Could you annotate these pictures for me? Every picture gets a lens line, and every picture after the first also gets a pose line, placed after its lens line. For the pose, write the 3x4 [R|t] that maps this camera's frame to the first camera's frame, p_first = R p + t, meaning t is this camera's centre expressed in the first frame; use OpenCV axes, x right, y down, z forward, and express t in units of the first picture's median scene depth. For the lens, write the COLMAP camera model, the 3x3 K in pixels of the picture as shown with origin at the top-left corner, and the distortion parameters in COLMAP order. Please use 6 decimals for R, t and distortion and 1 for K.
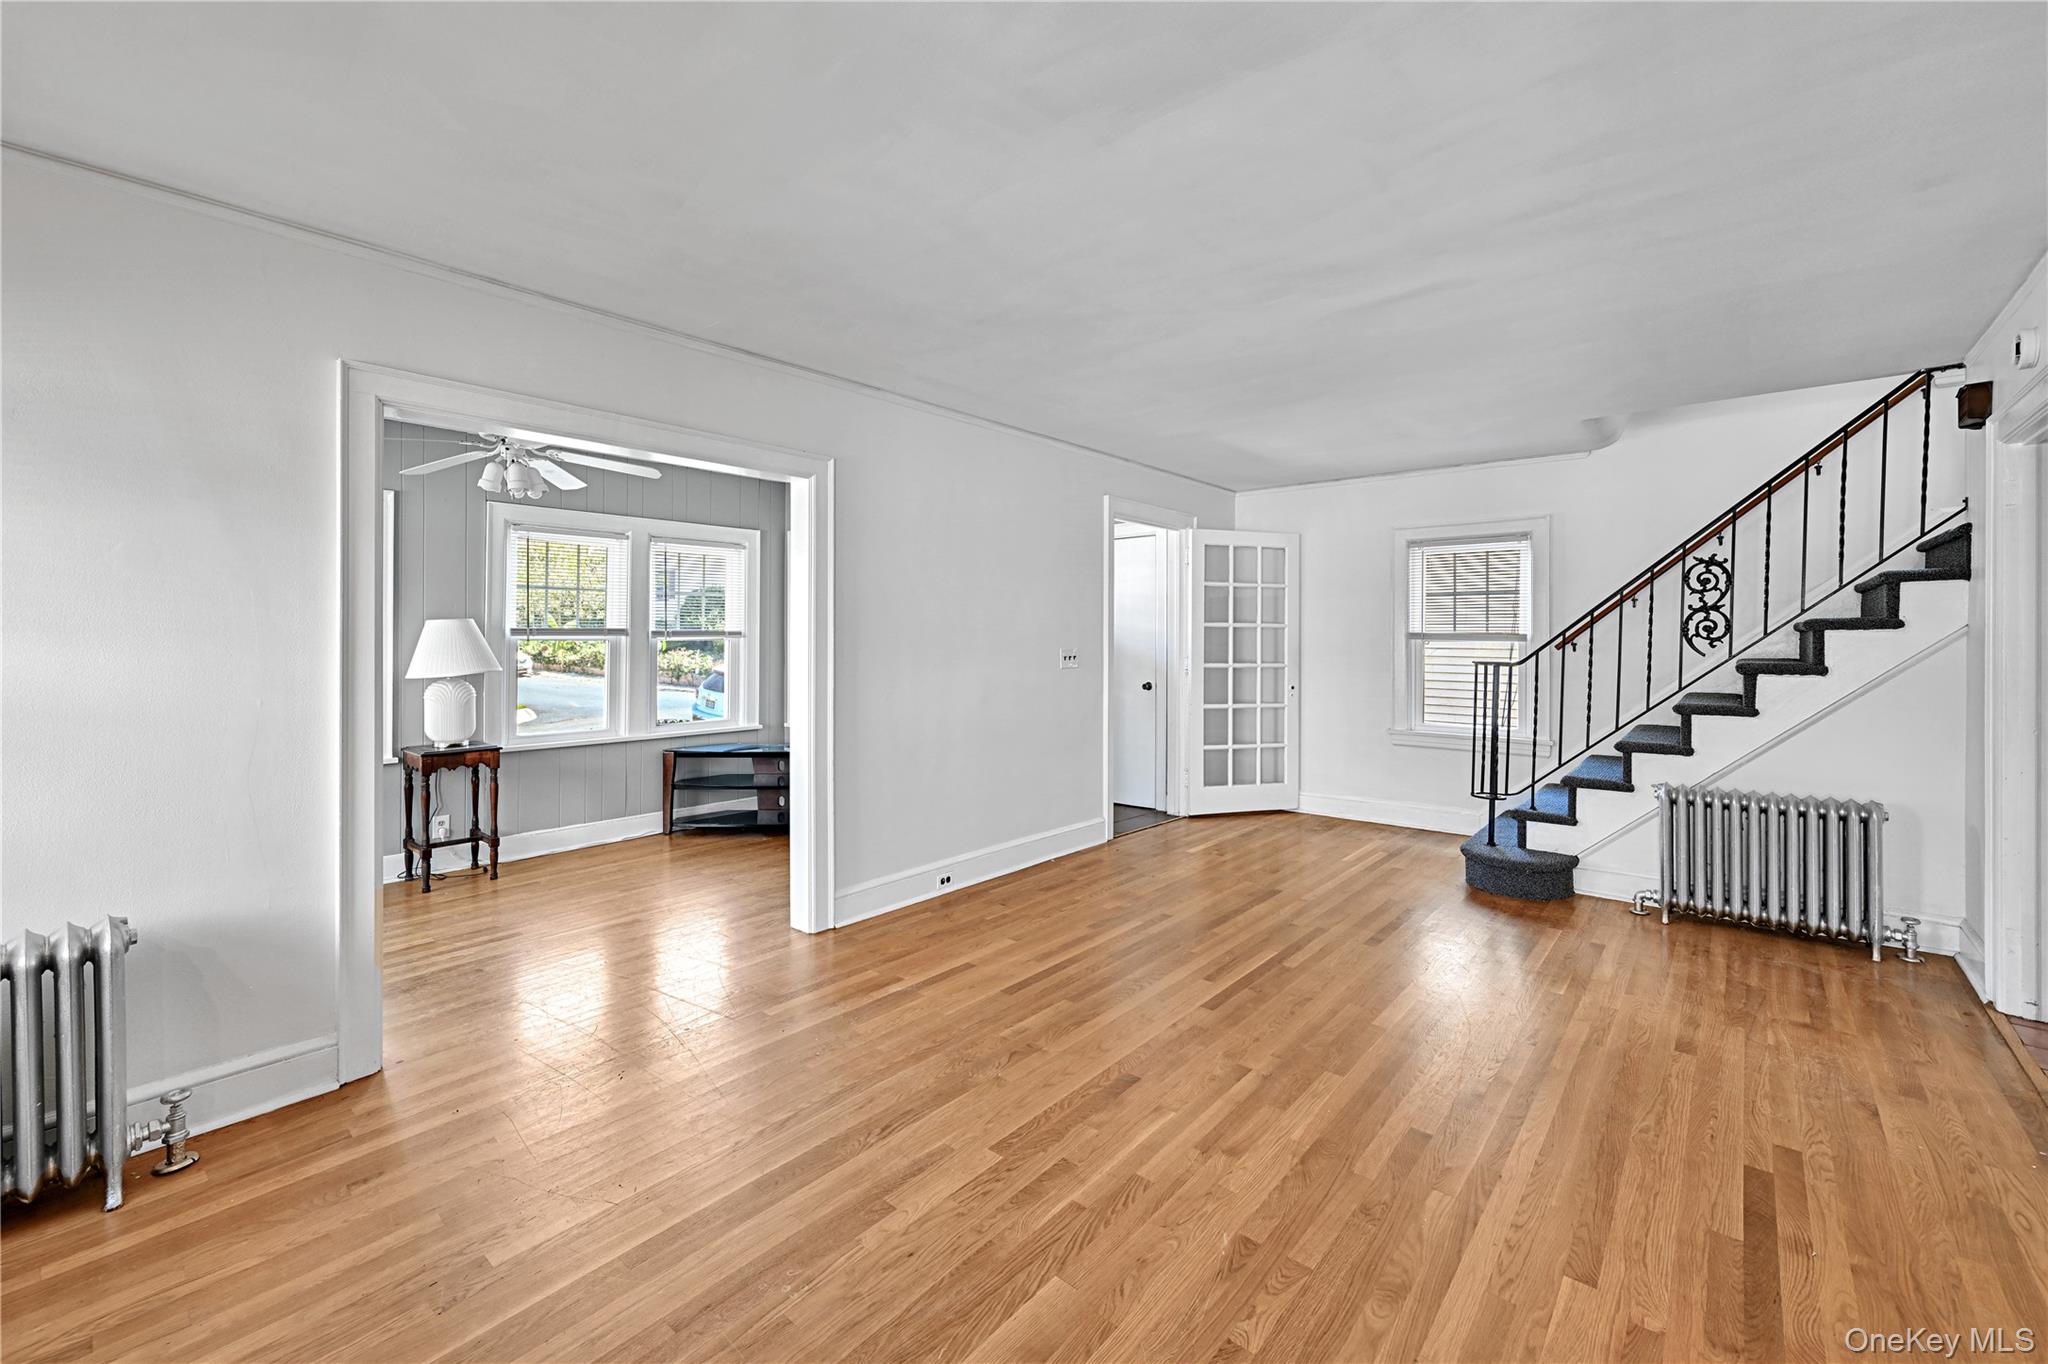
lens RADIAL K [[831.7, 0, 1005.7], [0, 831.7, 639.3], [0, 0, 1]] dist [-0.000061, -0.000804]
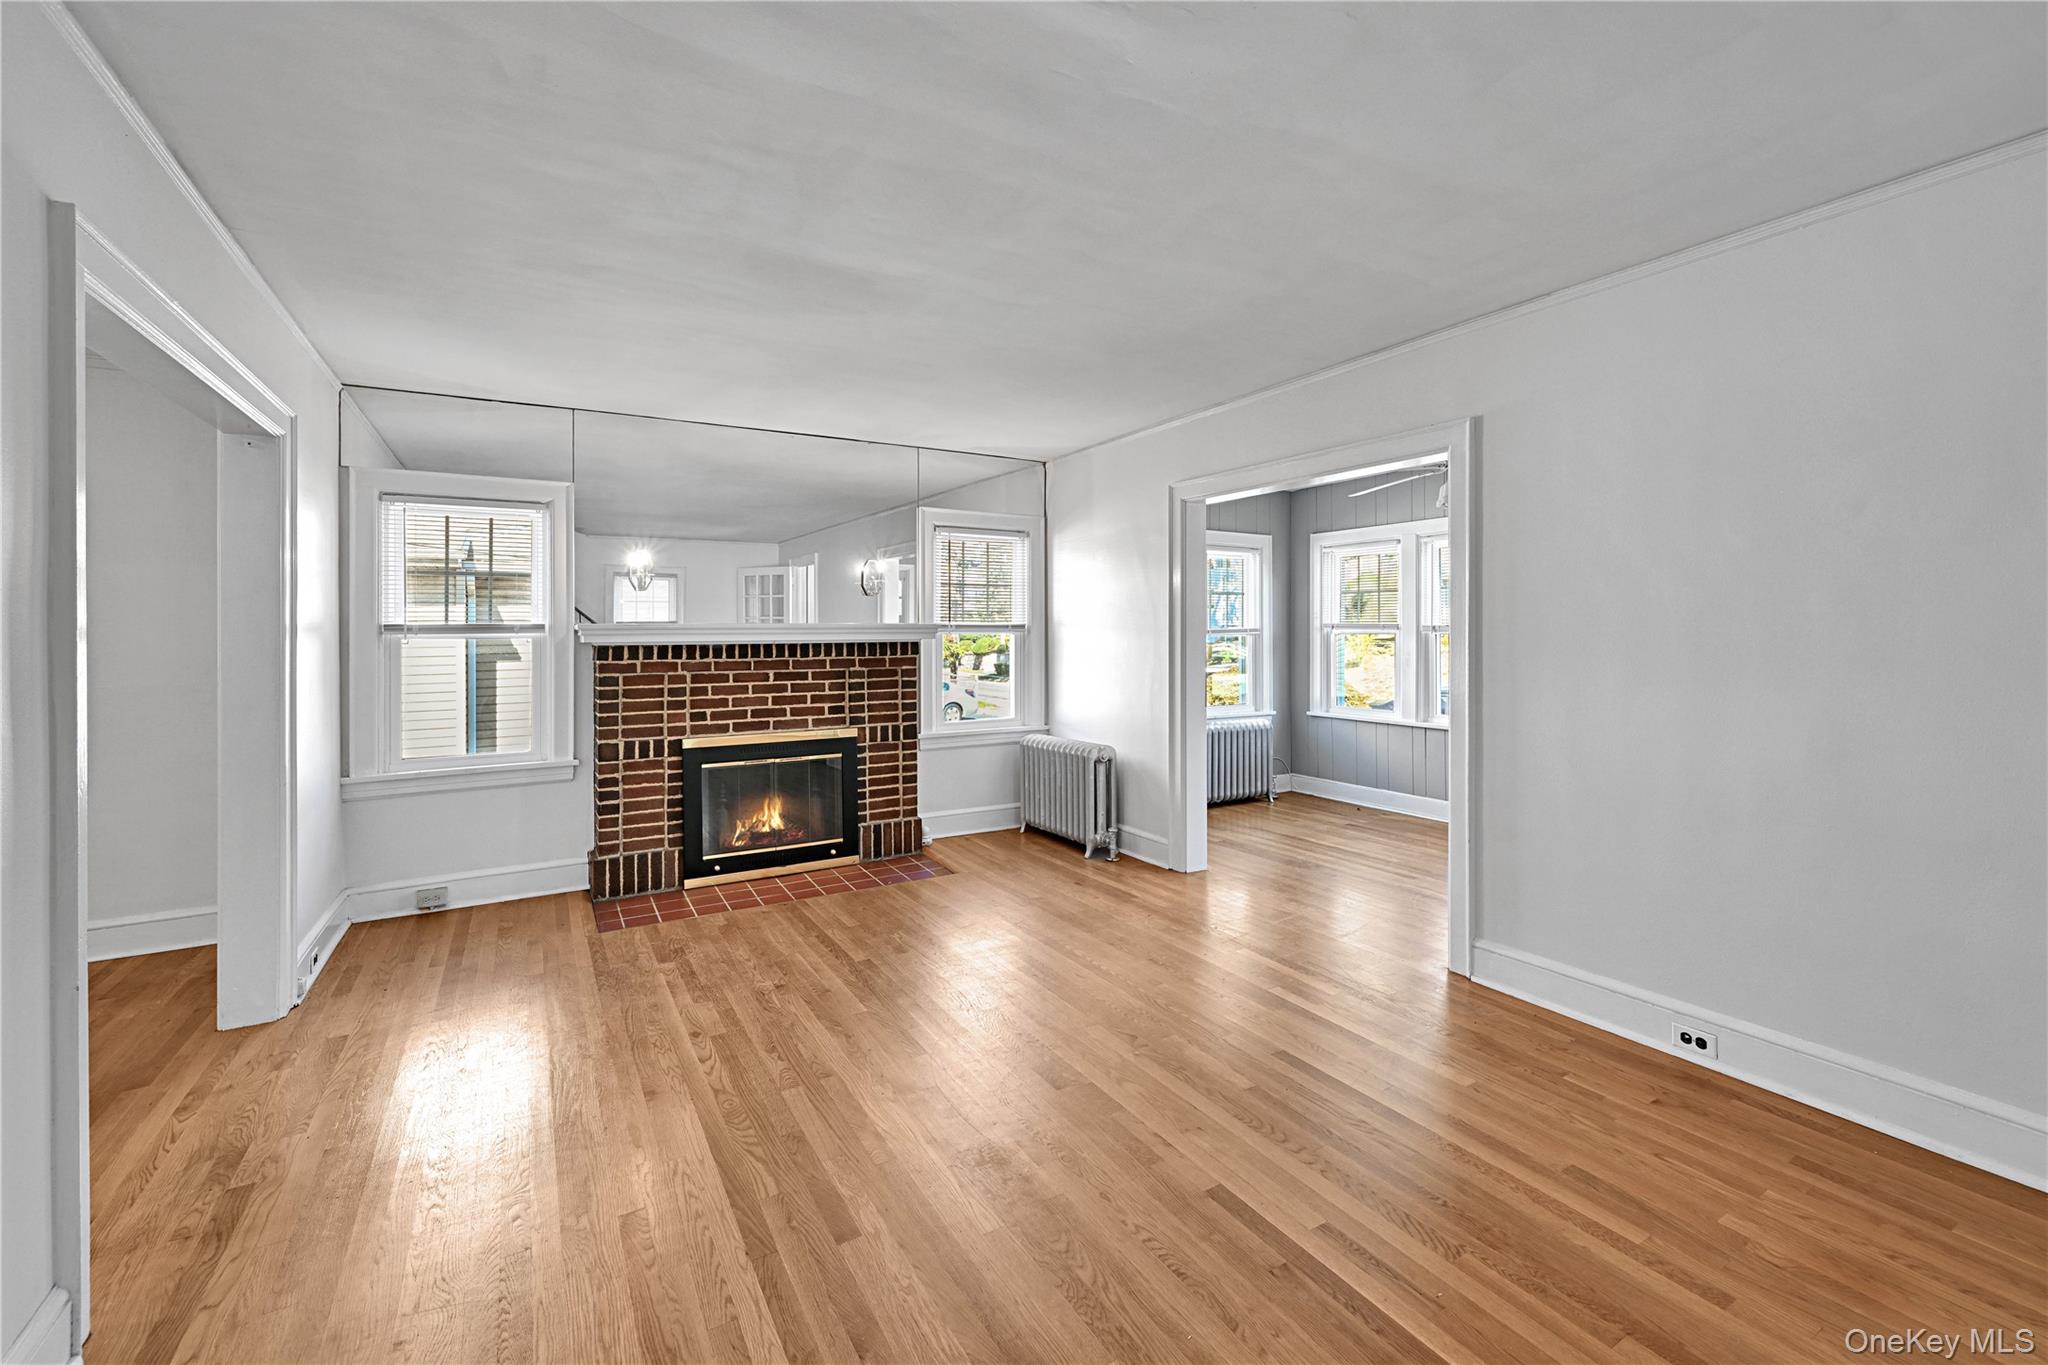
lens RADIAL K [[831.7, 0, 1035.8], [0, 831.7, 627.9], [0, 0, 1]] dist [-0.000061, -0.000804]
pose [[-0.287116, -0.005770, -0.957878, 0.825457], [-0.000292, 0.999982, -0.005936, 0.000353], [0.957896, -0.001425, -0.287112, 0.946281]]
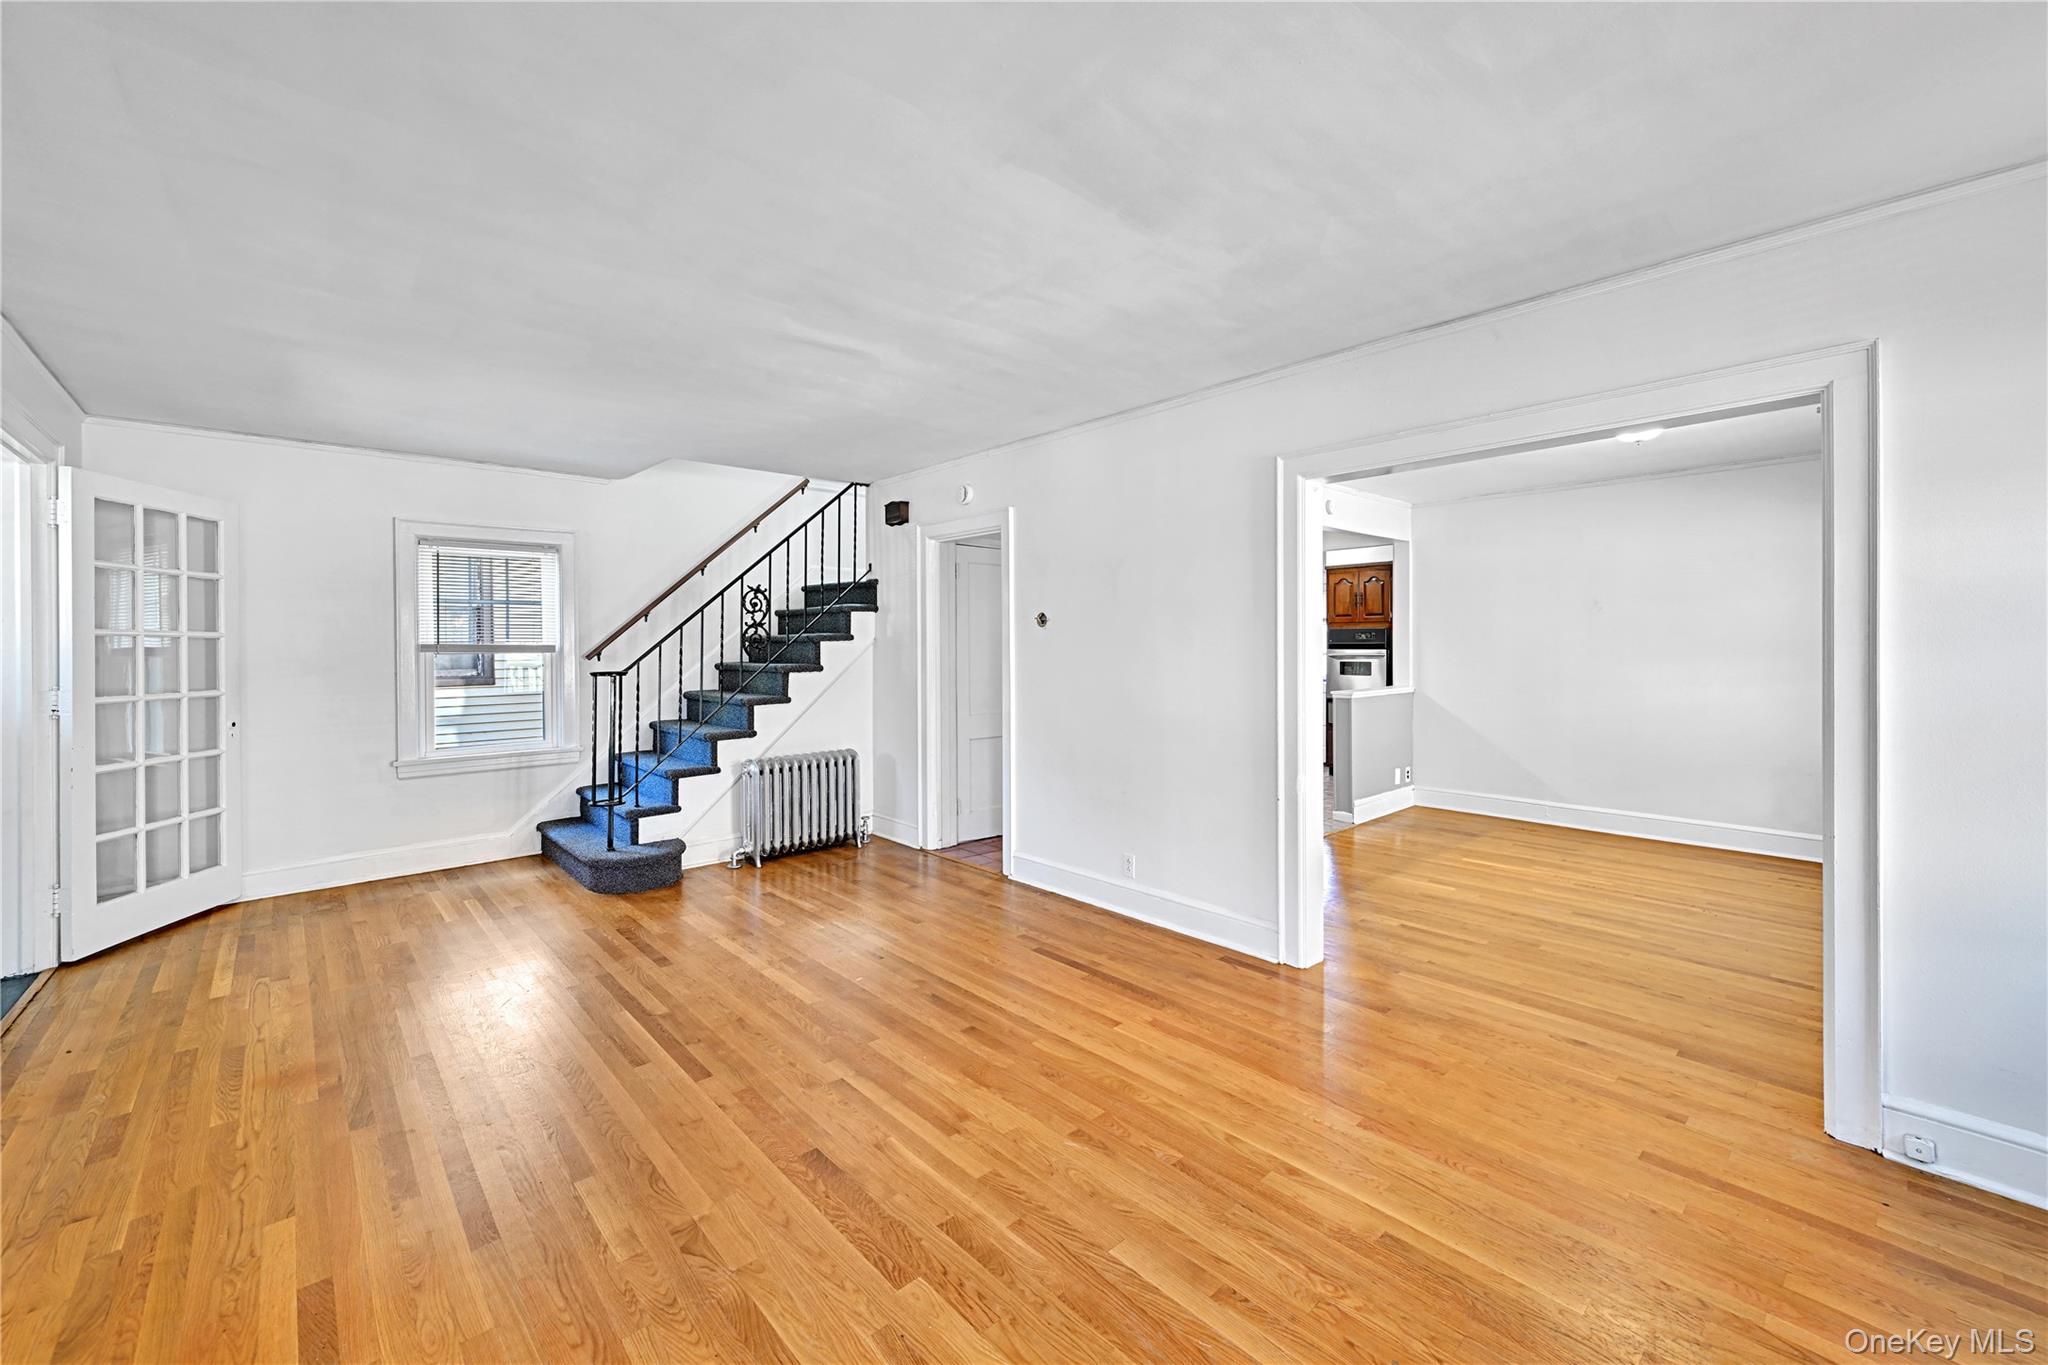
lens RADIAL K [[831.7, 0, 1031.2], [0, 831.7, 621.0], [0, 0, 1]] dist [-0.000061, -0.000804]
pose [[0.101142, 0.026850, 0.994510, -0.530426], [0.010936, 0.999545, -0.028098, -0.001216], [-0.994812, 0.013718, 0.100803, 0.511464]]
